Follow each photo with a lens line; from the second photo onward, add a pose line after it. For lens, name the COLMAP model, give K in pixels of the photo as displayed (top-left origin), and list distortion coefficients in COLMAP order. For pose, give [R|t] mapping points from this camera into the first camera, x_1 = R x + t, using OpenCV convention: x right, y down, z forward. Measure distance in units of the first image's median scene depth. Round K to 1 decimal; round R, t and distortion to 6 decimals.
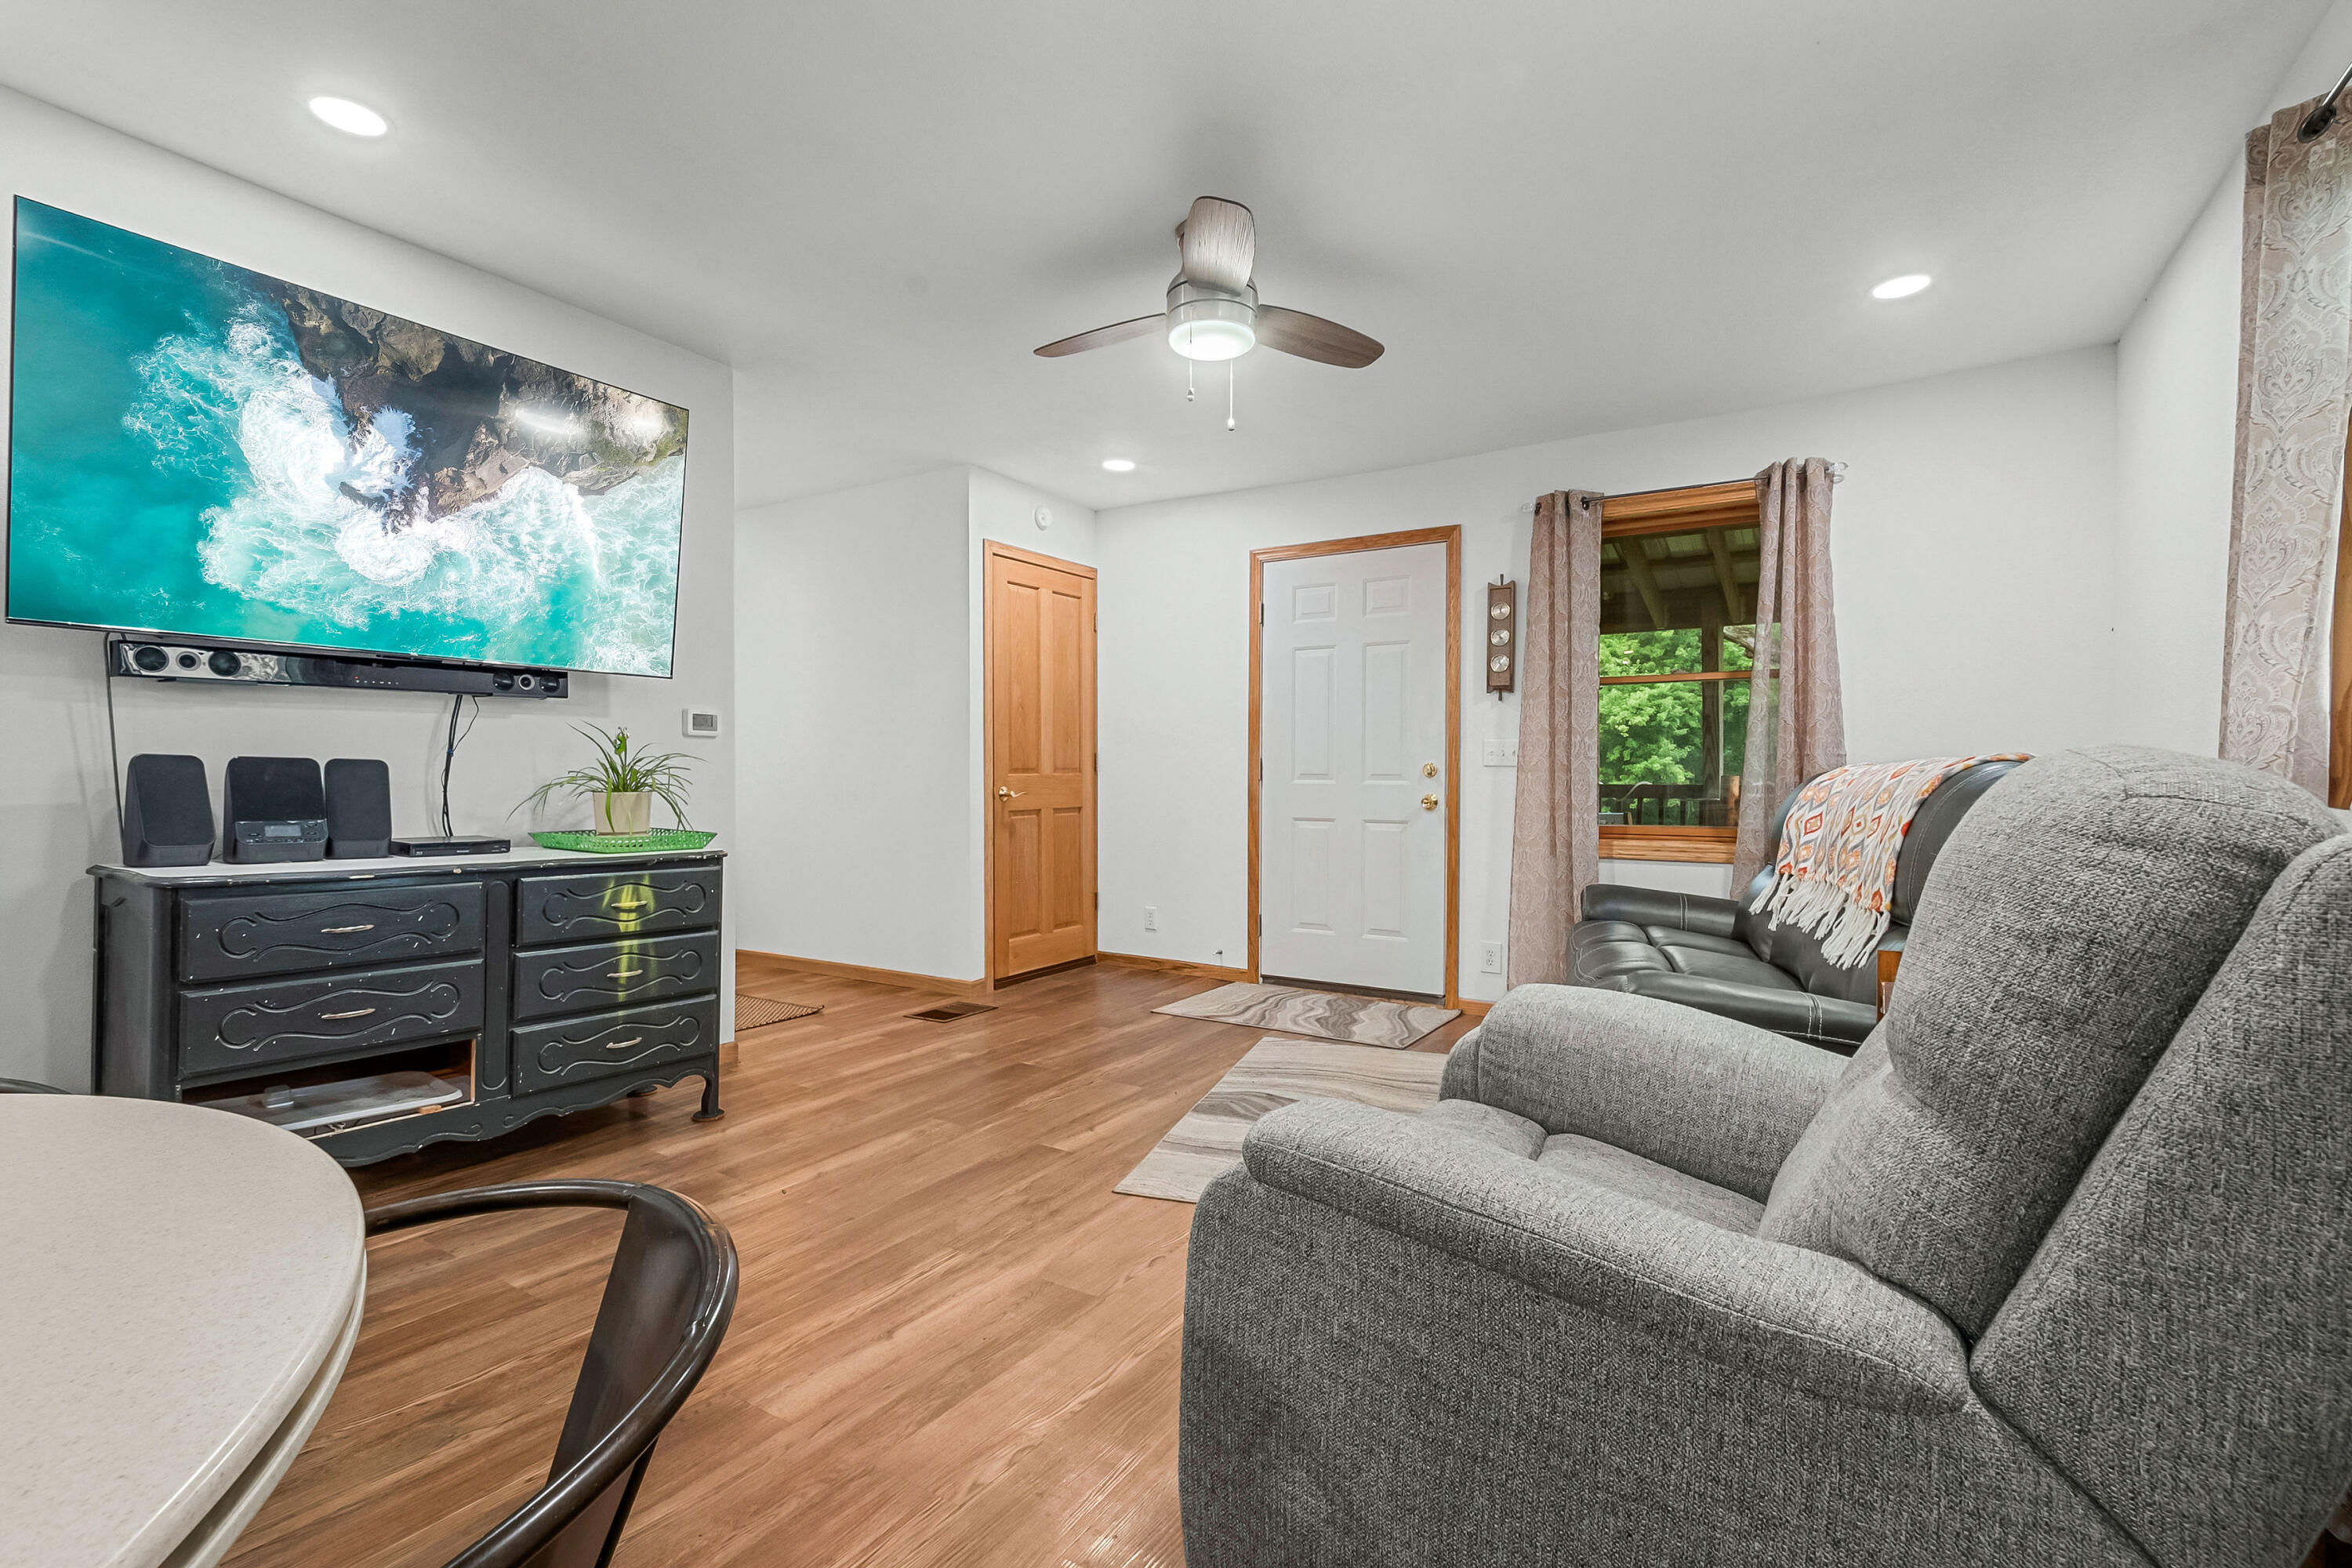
lens RADIAL K [[1087.8, 0, 1173.0], [0, 1087.8, 780.8], [0, 0, 1]] dist [0.000732, 0.000210]
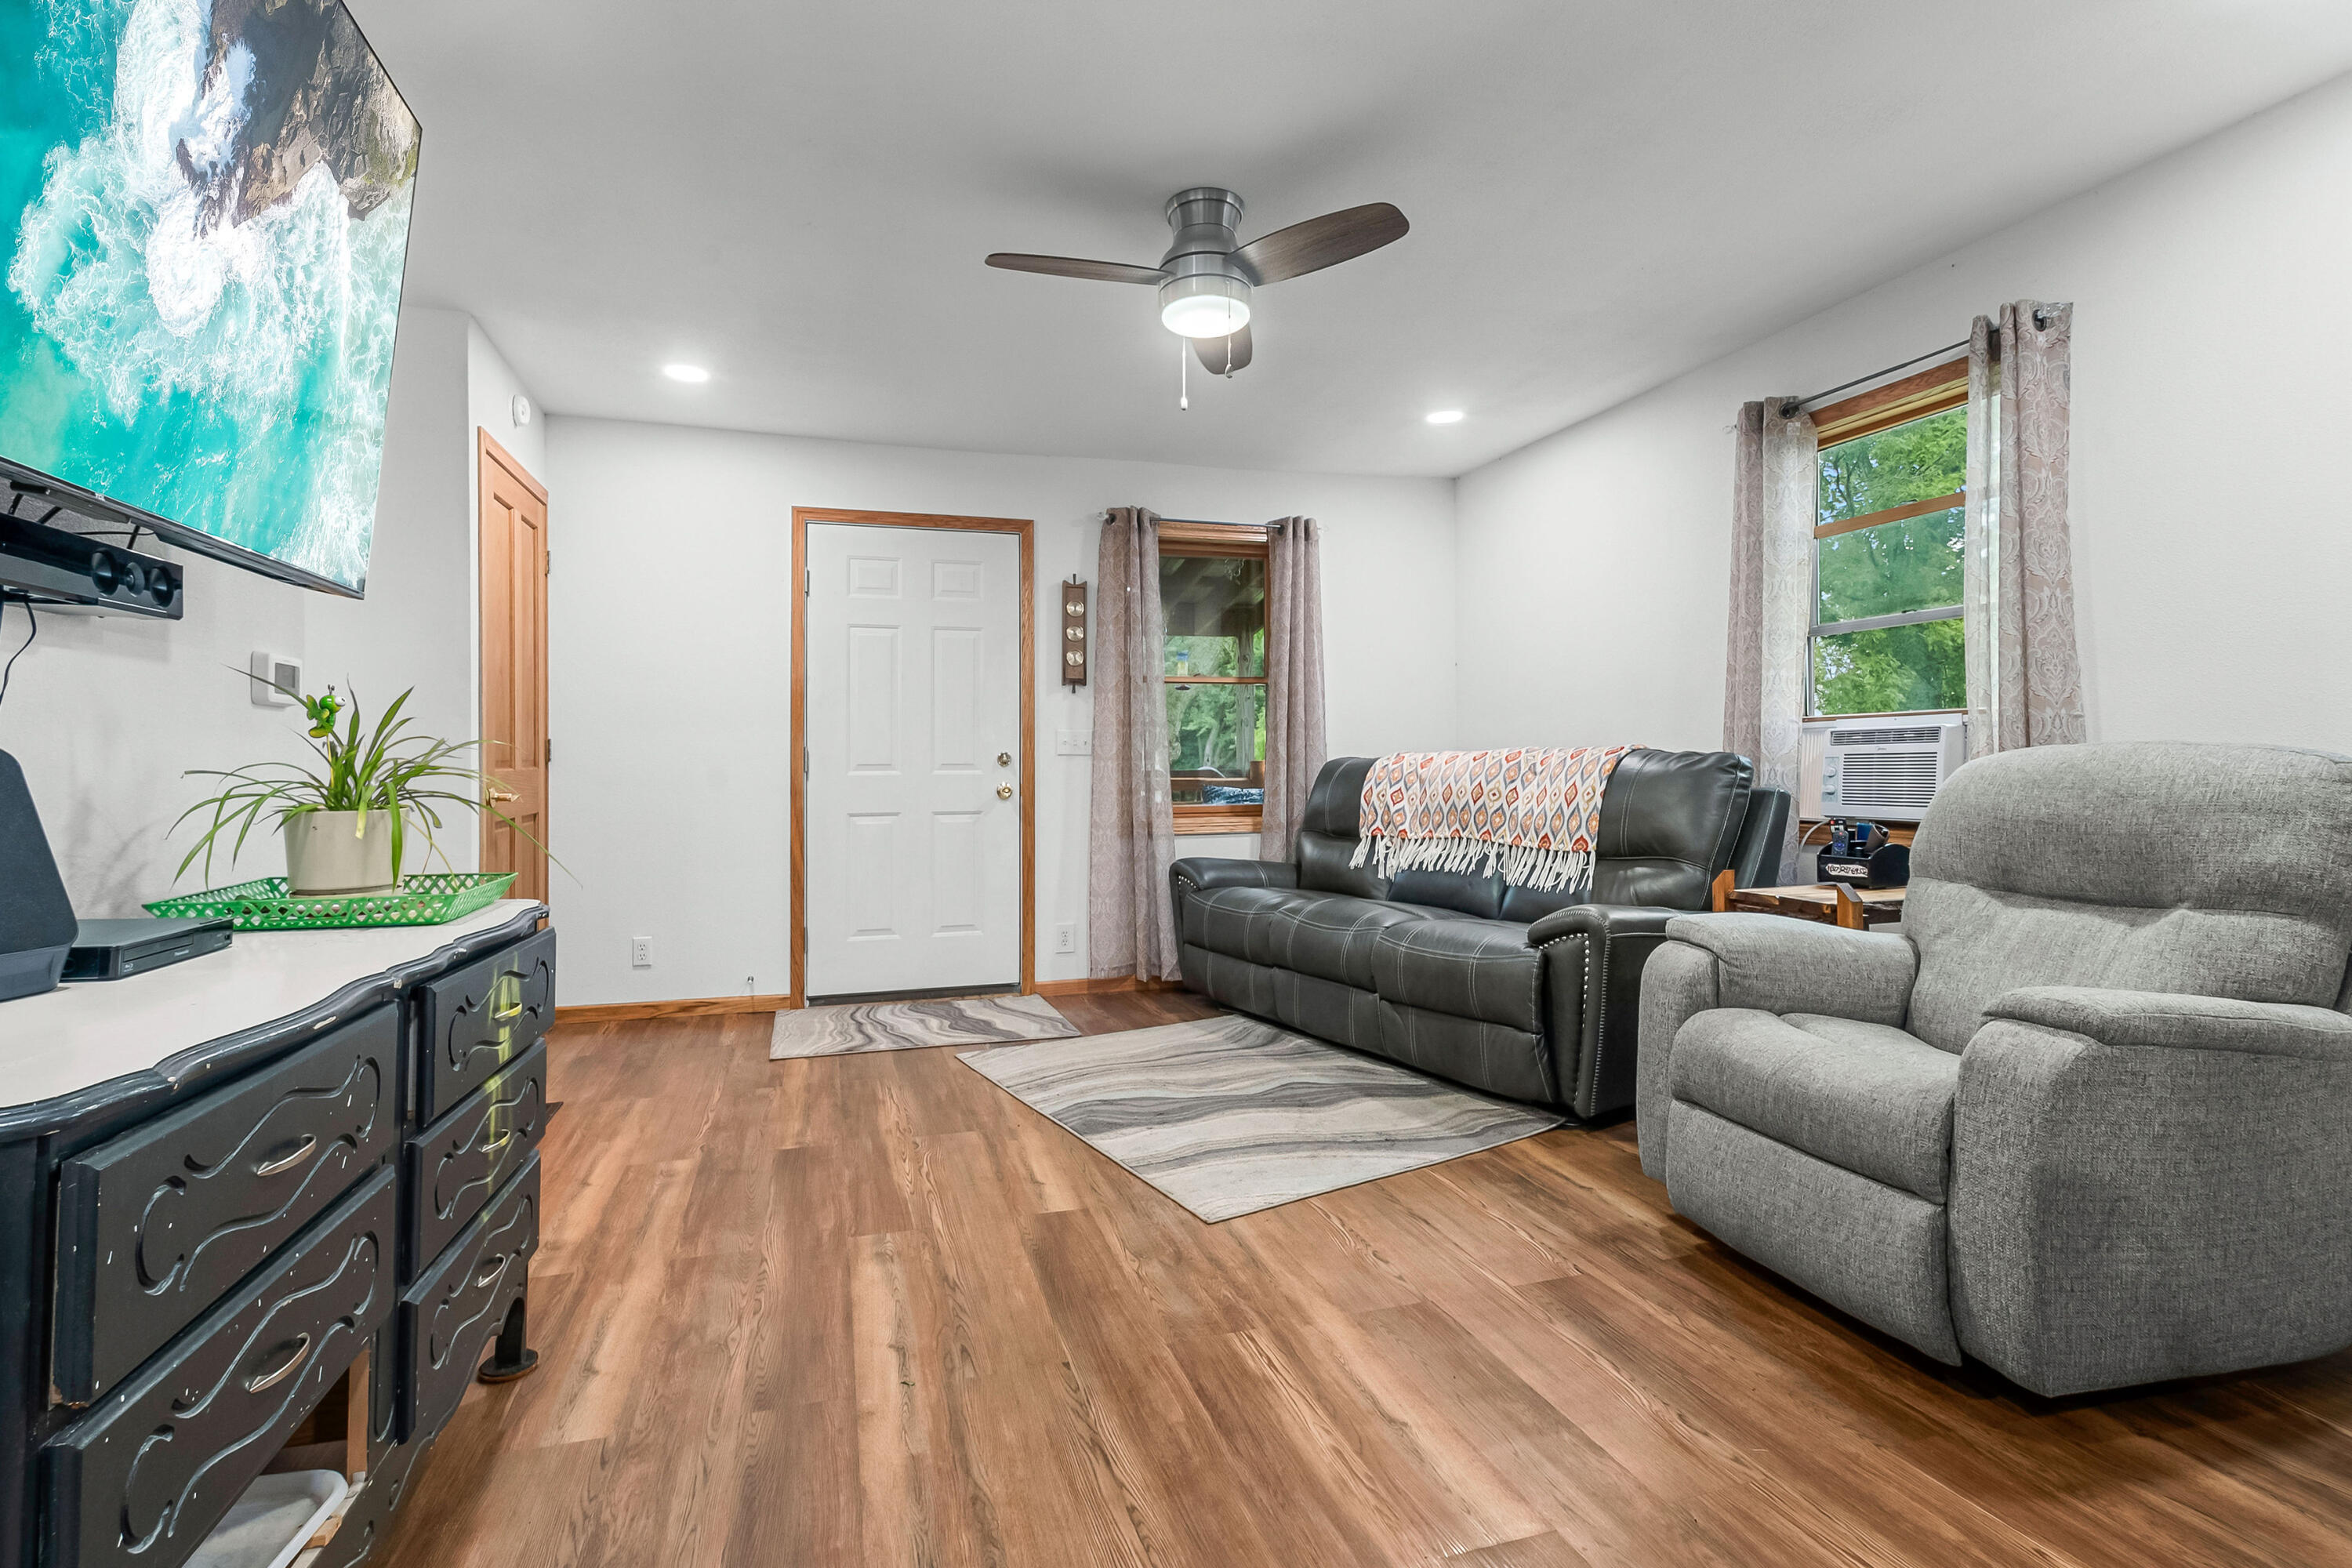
lens RADIAL K [[1087.8, 0, 1148.7], [0, 1087.8, 750.2], [0, 0, 1]] dist [0.000732, 0.000210]
pose [[0.653044, -0.000677, 0.757319, -0.483942], [0.015364, 0.999806, -0.012355, -0.004222], [-0.757164, 0.019704, 0.652928, 0.272851]]
